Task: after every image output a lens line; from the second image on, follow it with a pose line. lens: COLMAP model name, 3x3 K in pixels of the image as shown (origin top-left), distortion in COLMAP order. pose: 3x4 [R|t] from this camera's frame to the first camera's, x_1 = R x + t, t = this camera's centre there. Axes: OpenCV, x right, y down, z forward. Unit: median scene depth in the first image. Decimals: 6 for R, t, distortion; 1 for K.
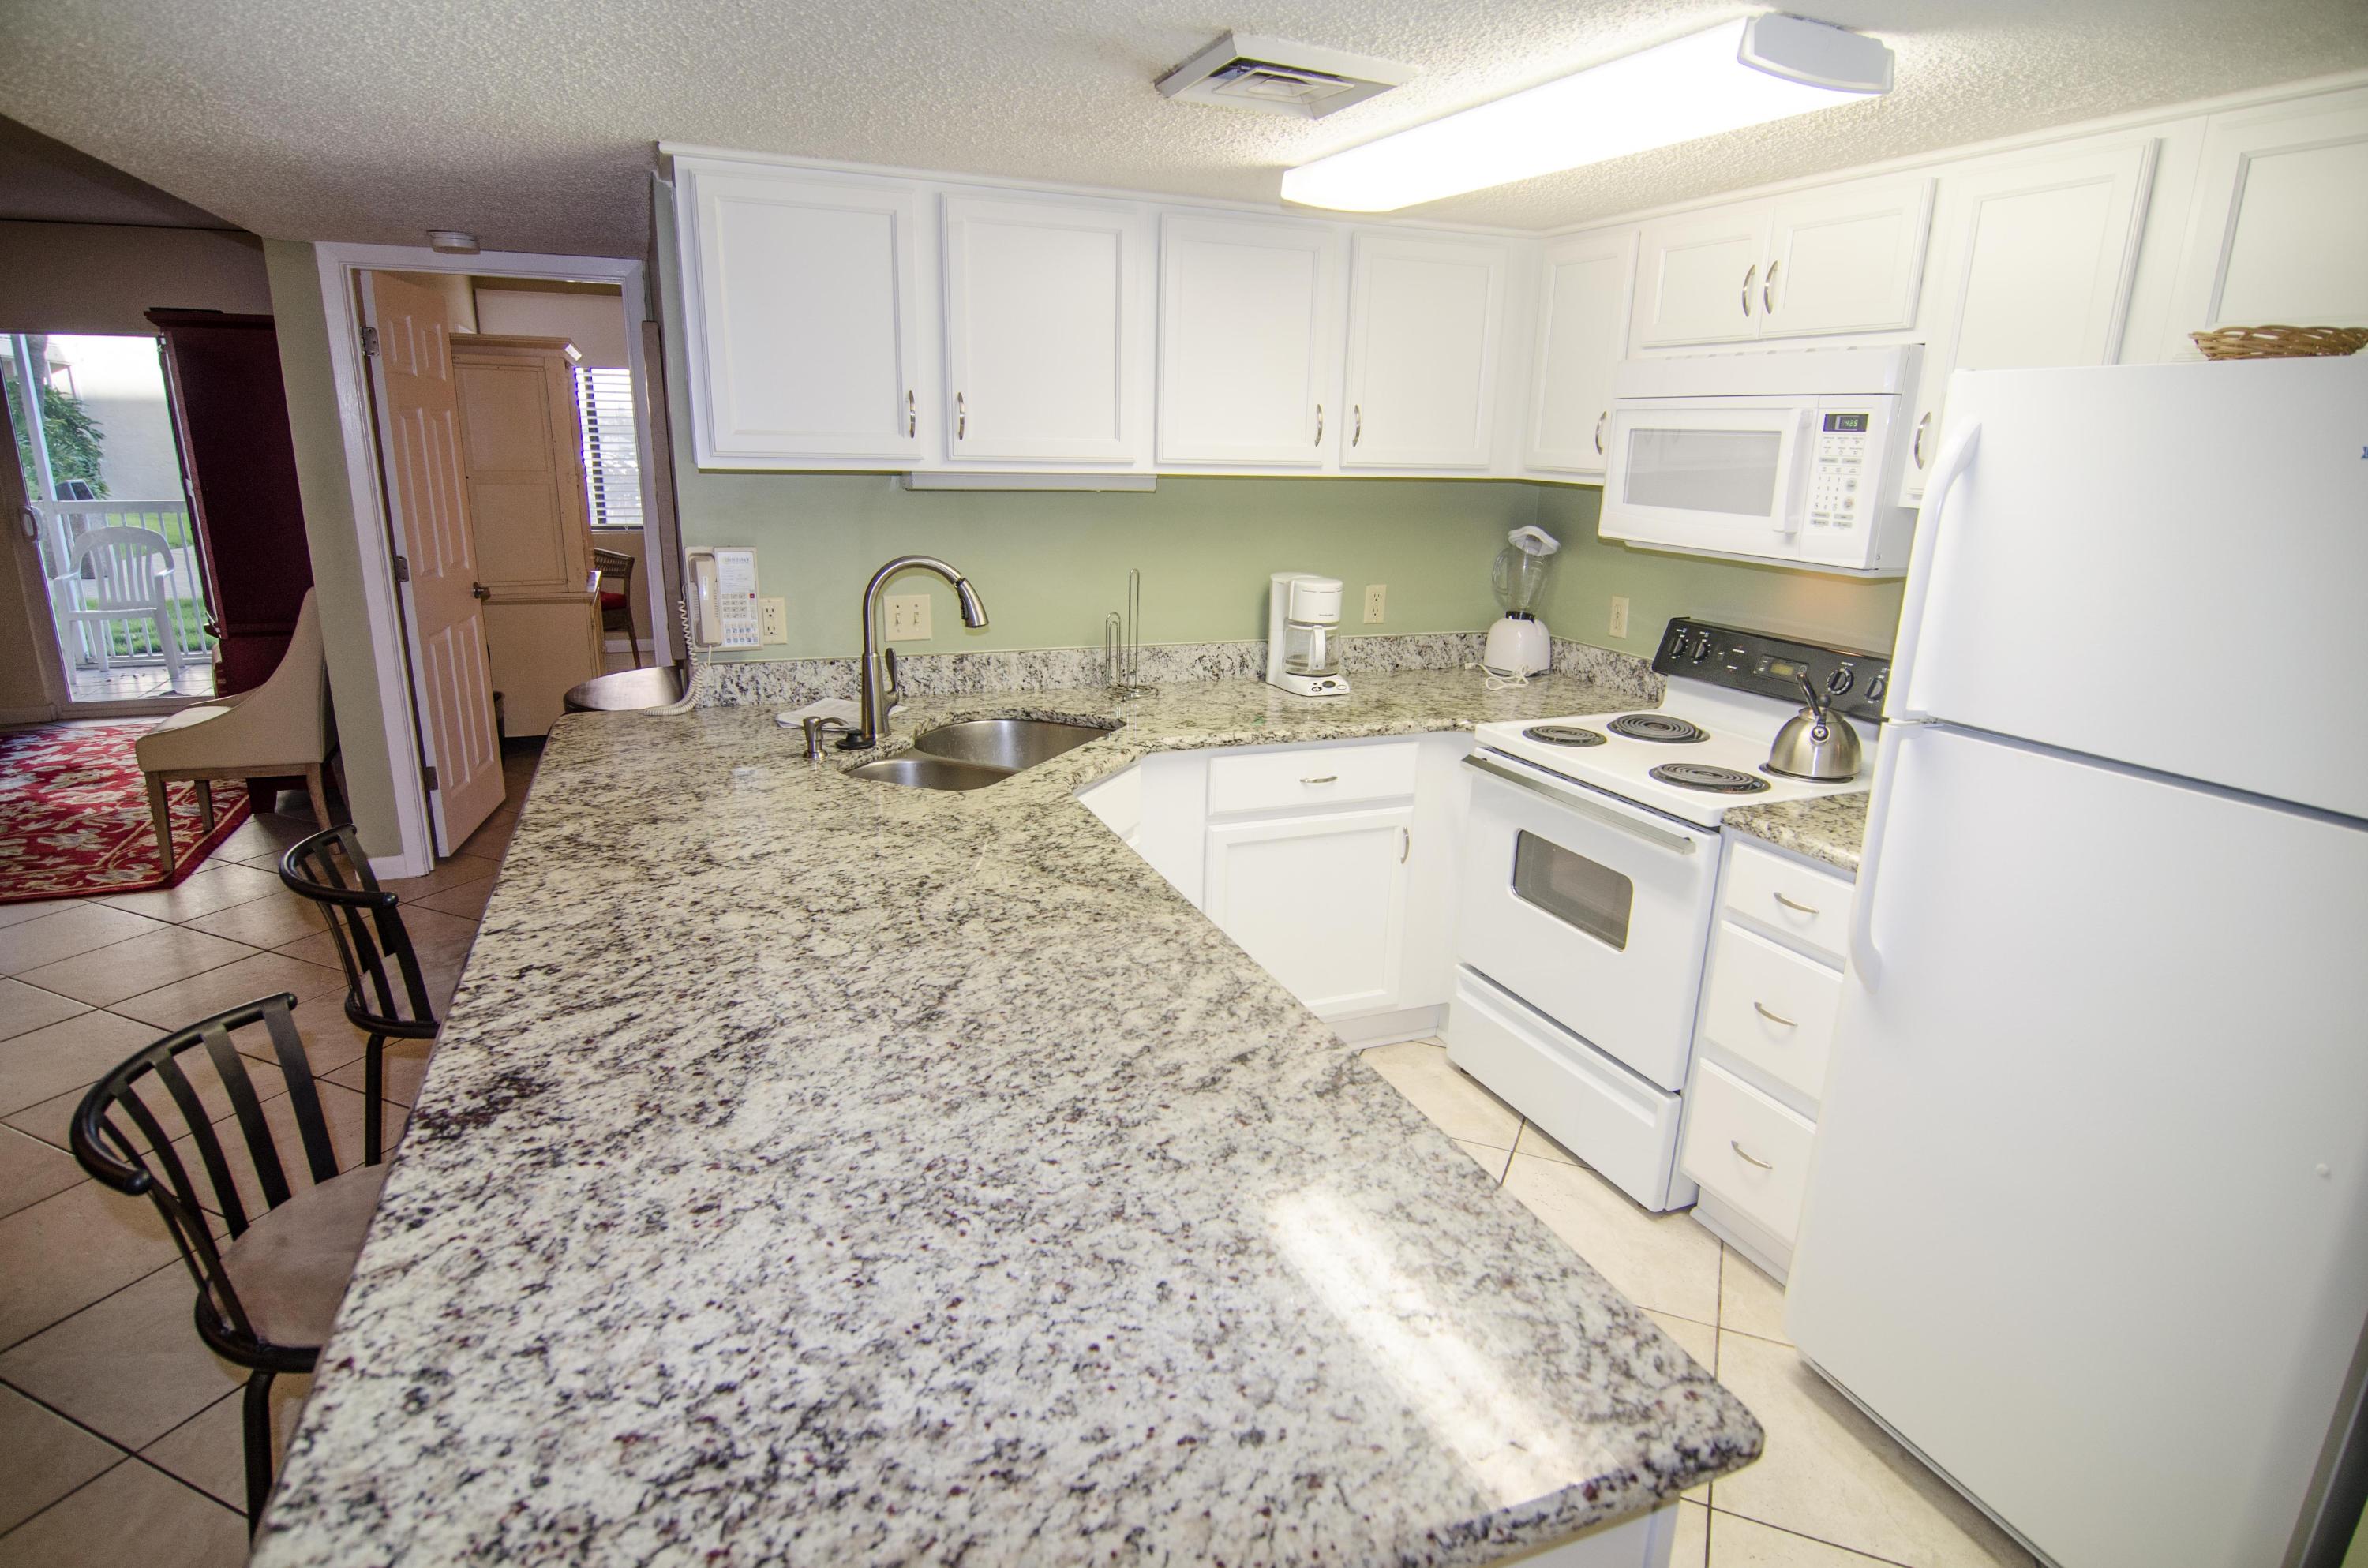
lens RADIAL K [[1264.7, 0, 1194.0], [0, 1264.7, 797.7], [0, 0, 1]] dist [-0.009351, -0.011518]
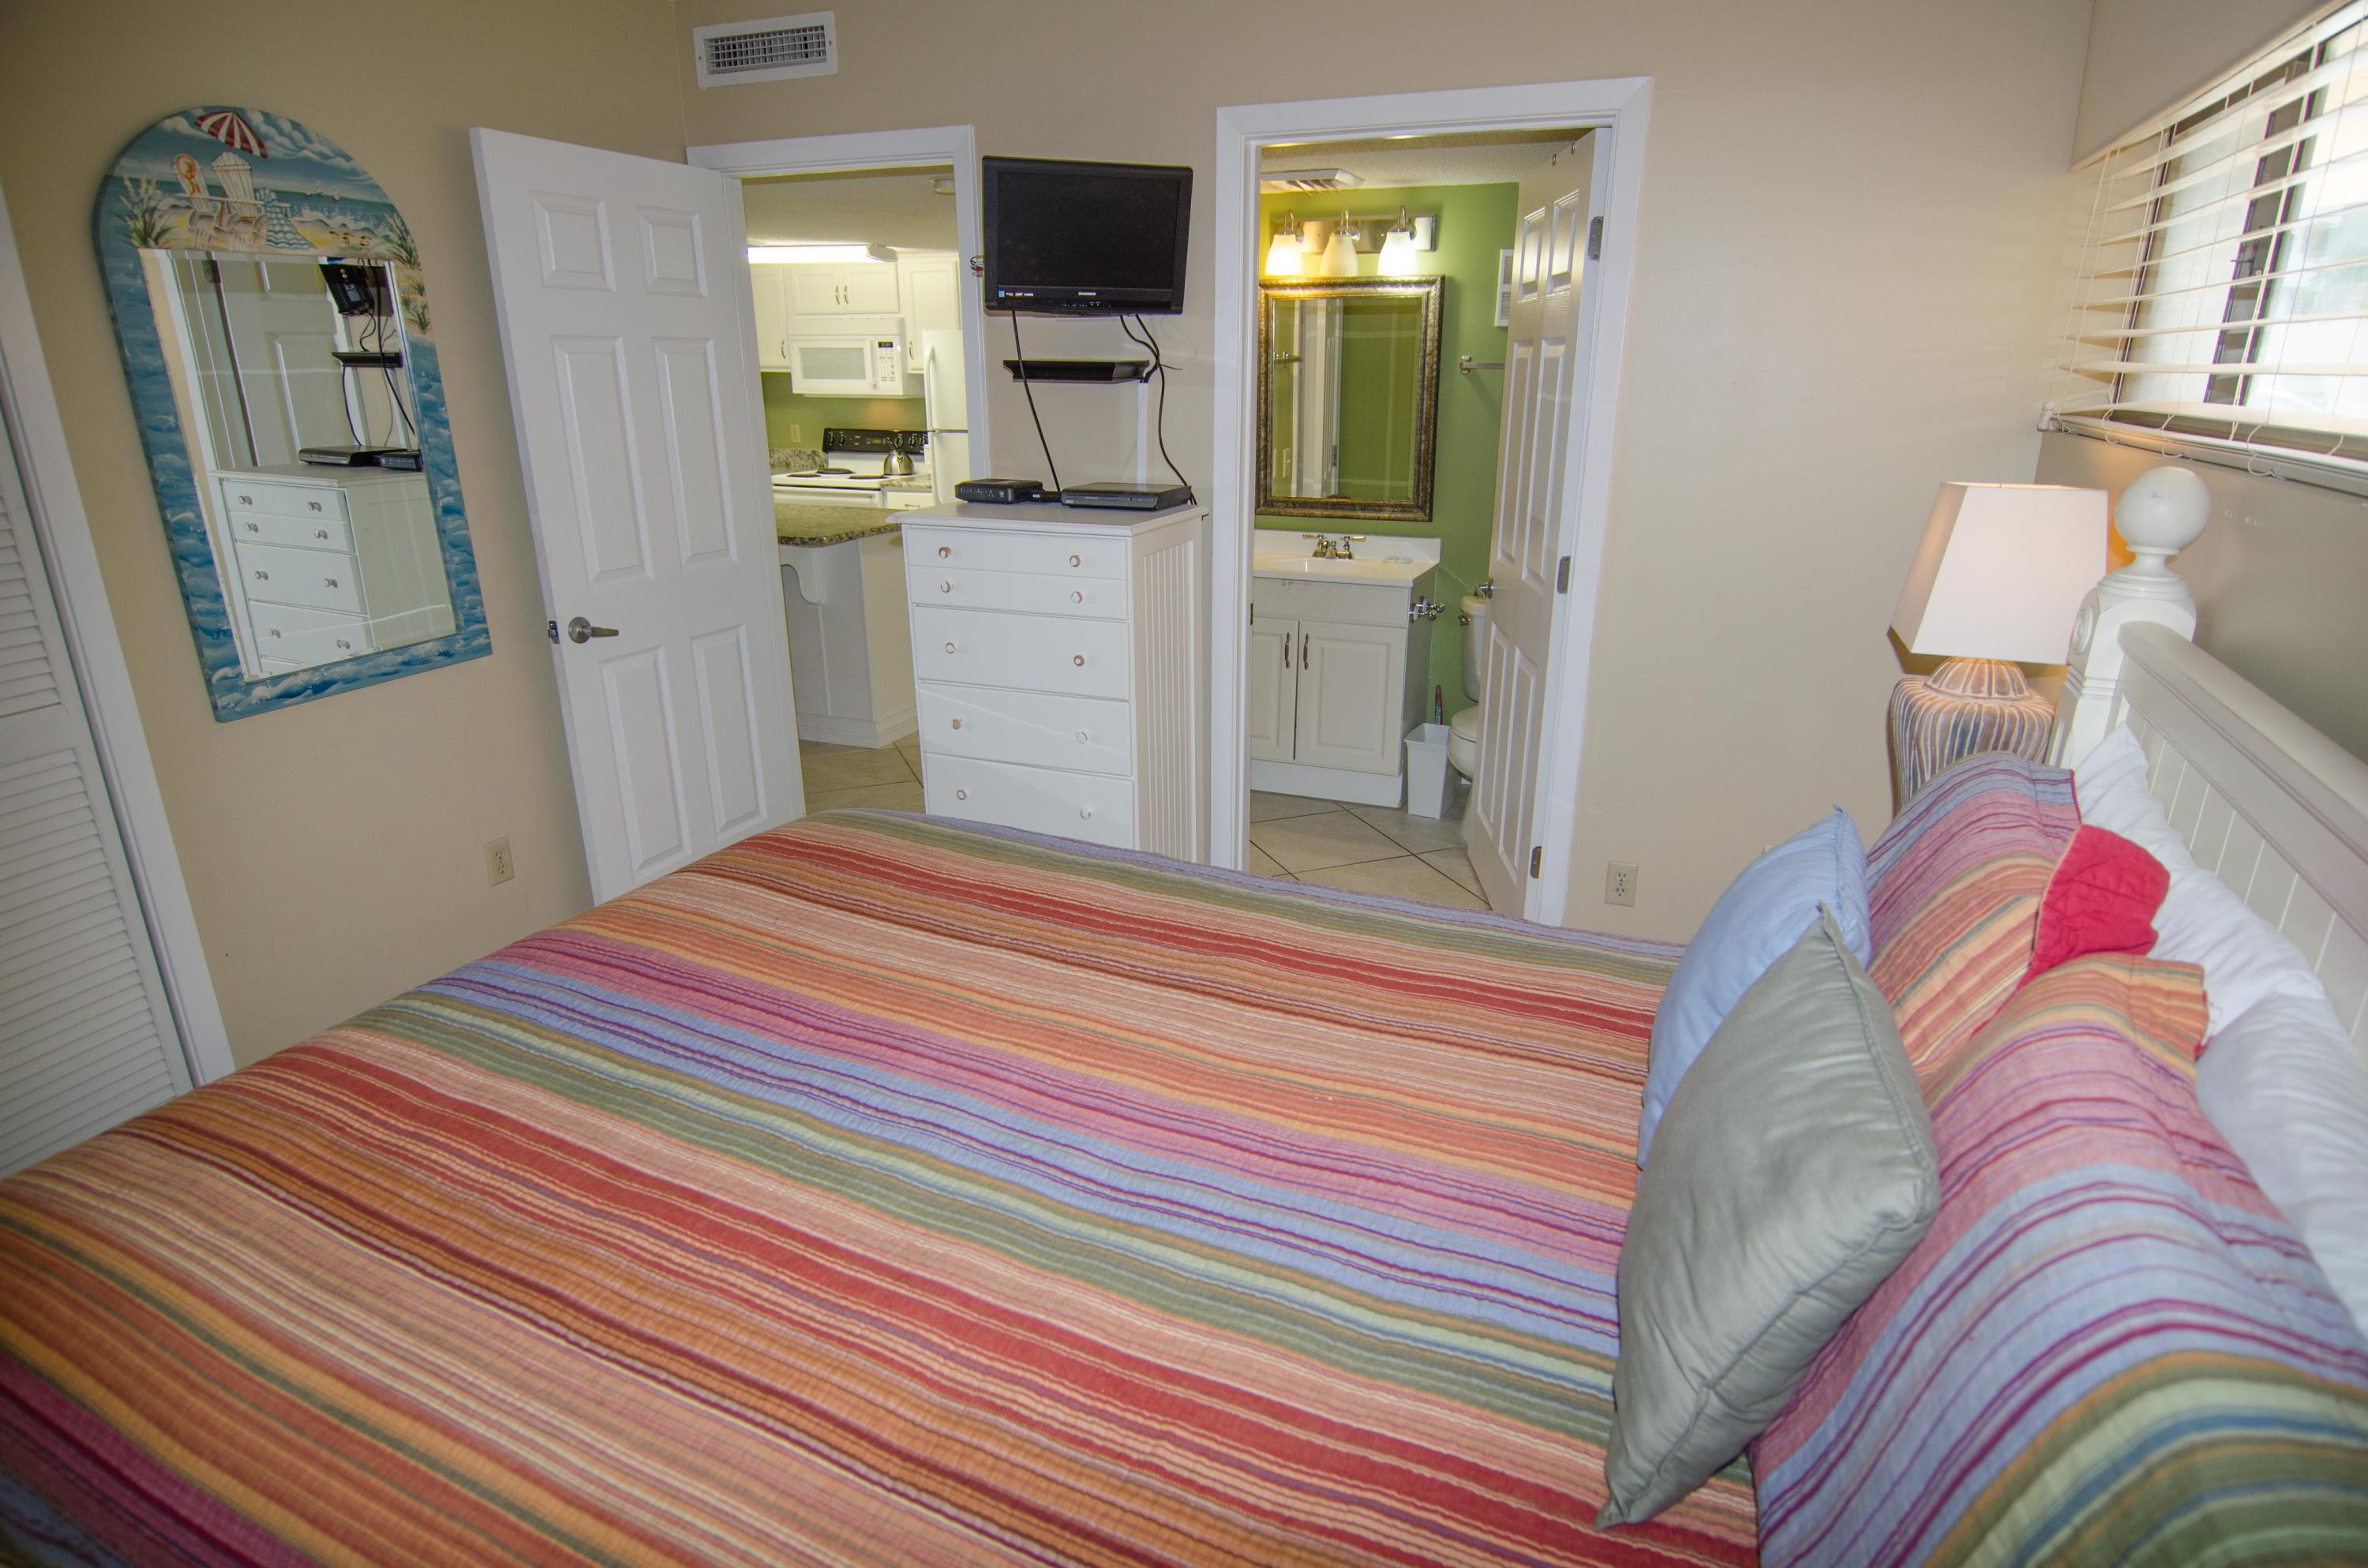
lens RADIAL K [[1264.7, 0, 1194.0], [0, 1264.7, 797.7], [0, 0, 1]] dist [-0.009351, -0.011518]
pose [[0.703457, -0.252764, 0.664274, -1.174586], [0.207905, 0.966925, 0.147757, 0.429098], [-0.679650, 0.034166, 0.732740, -1.576621]]
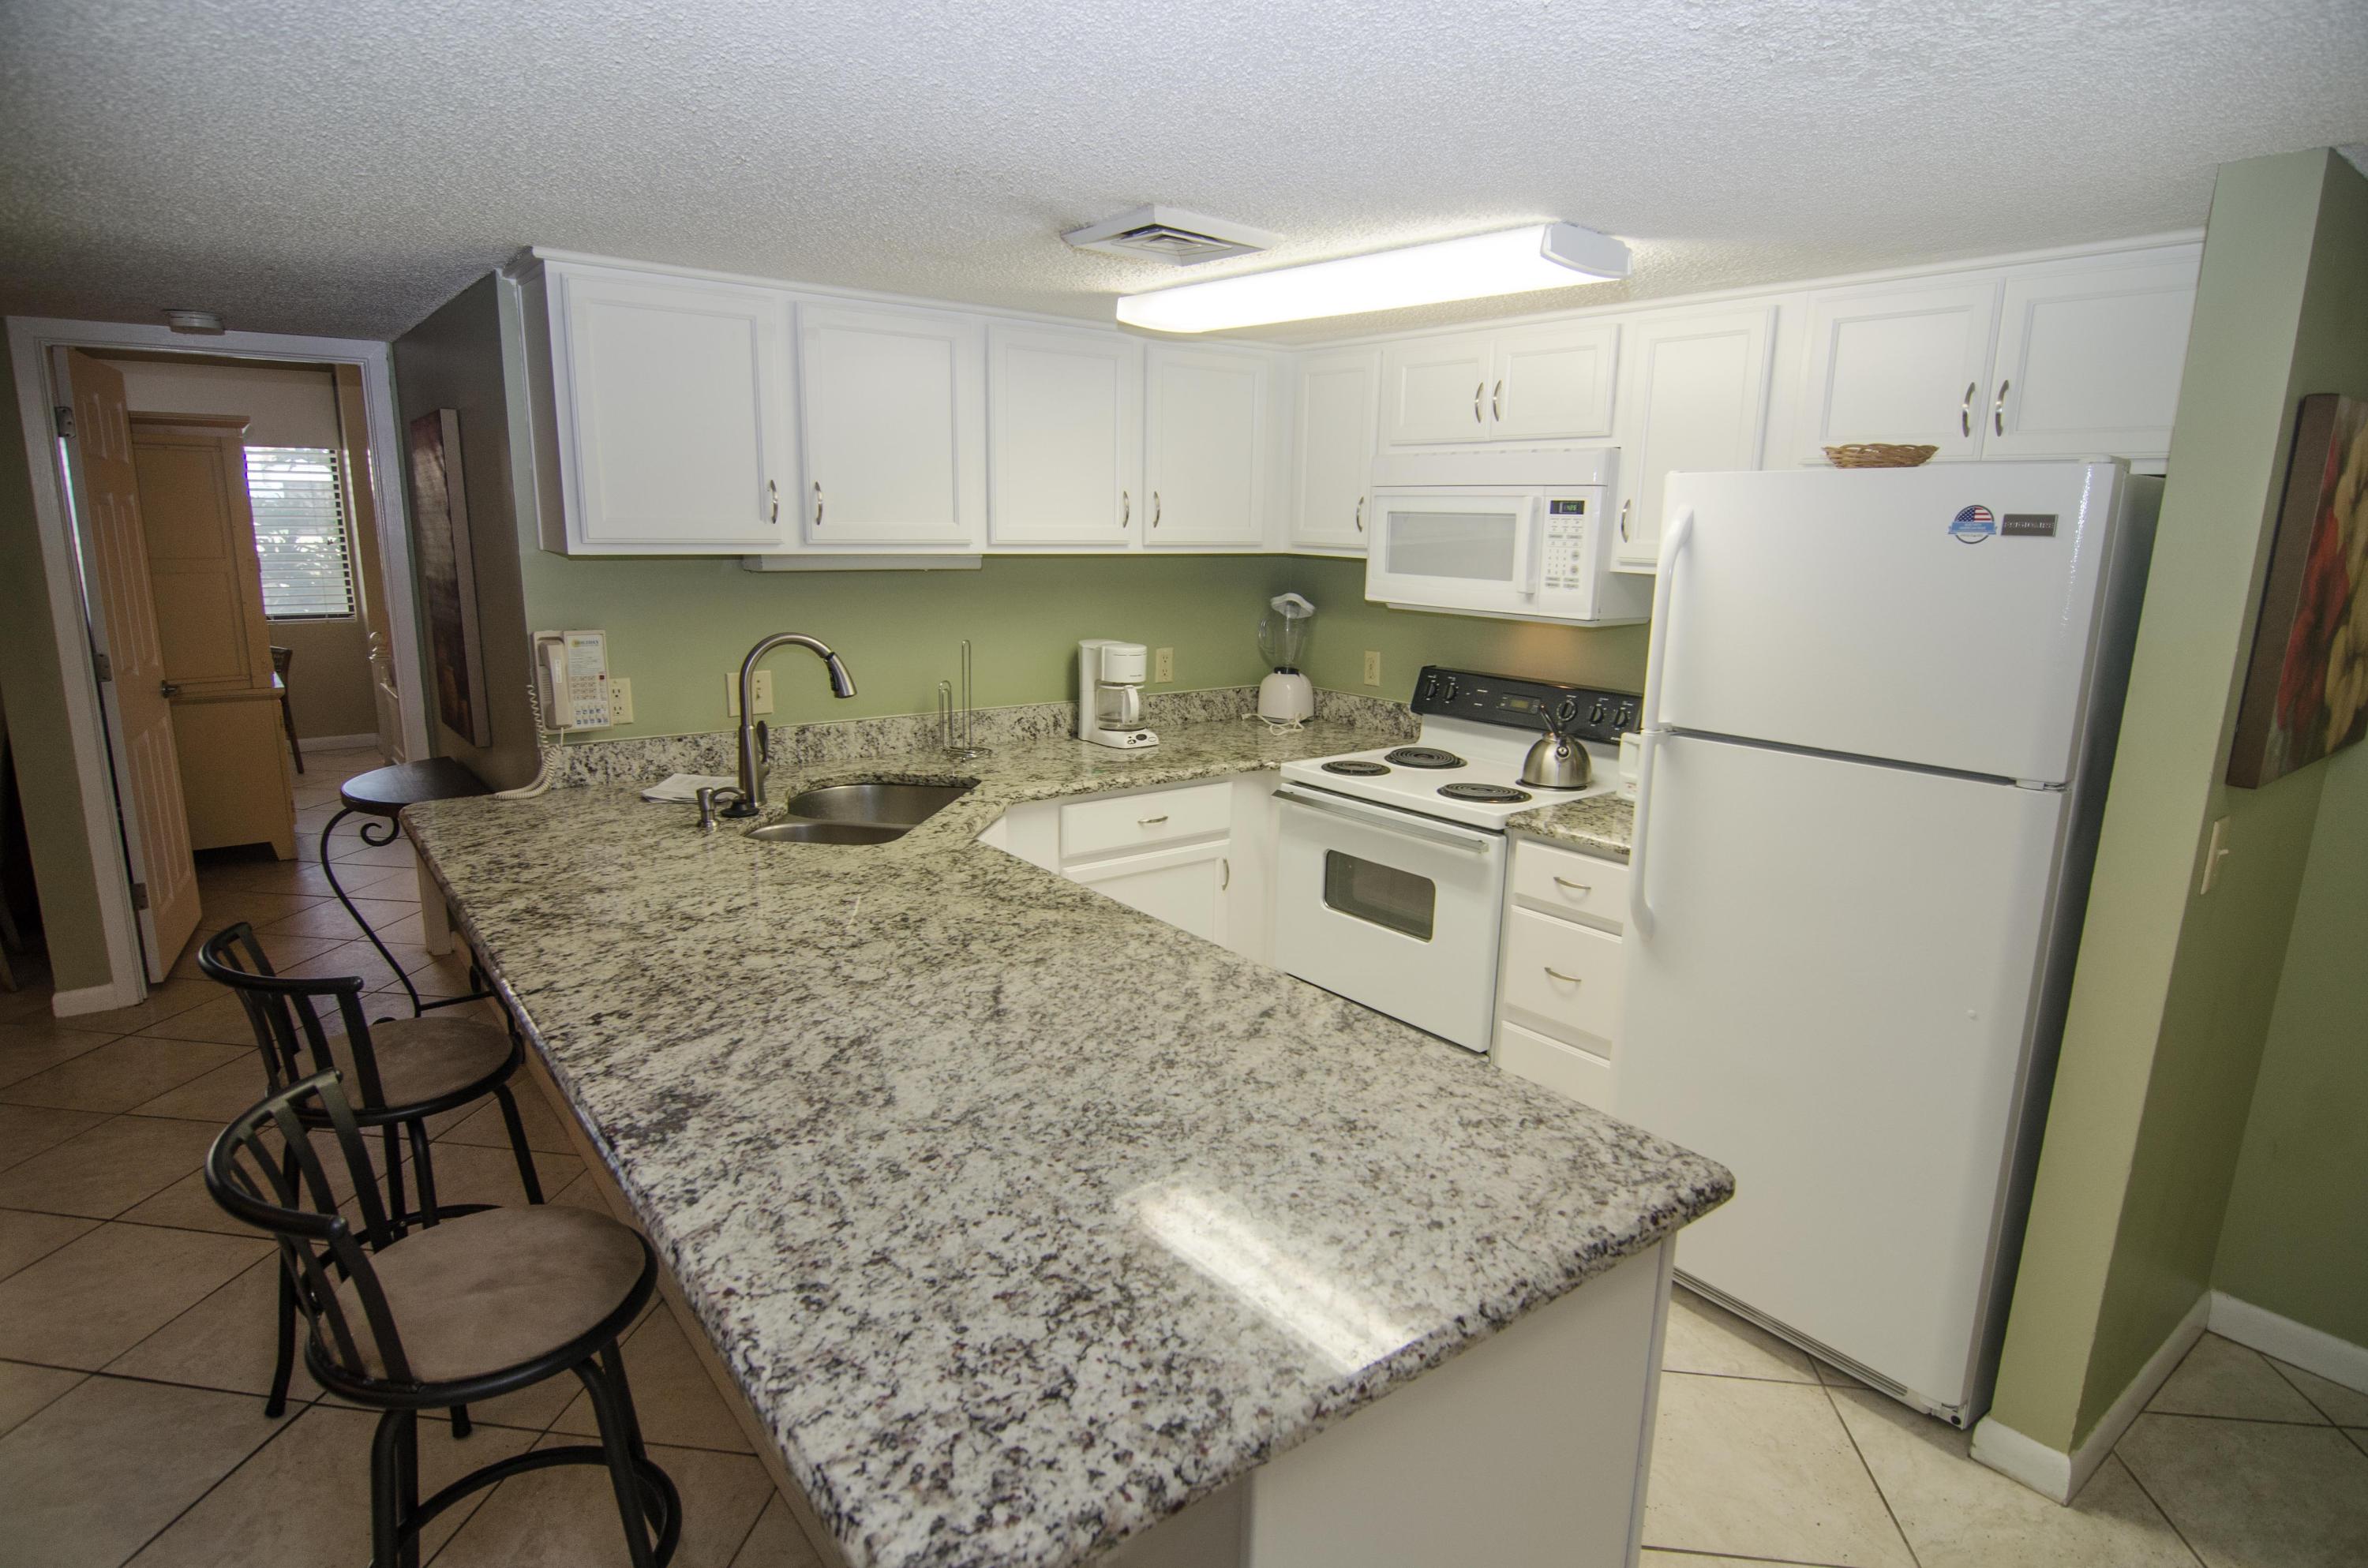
lens RADIAL K [[1264.7, 0, 1194.0], [0, 1264.7, 797.7], [0, 0, 1]] dist [-0.009351, -0.011518]
pose [[0.963475, -0.063157, 0.260245, -0.197596], [0.077360, 0.996001, -0.044688, 0.023860], [-0.256382, 0.063189, 0.964508, -0.120768]]
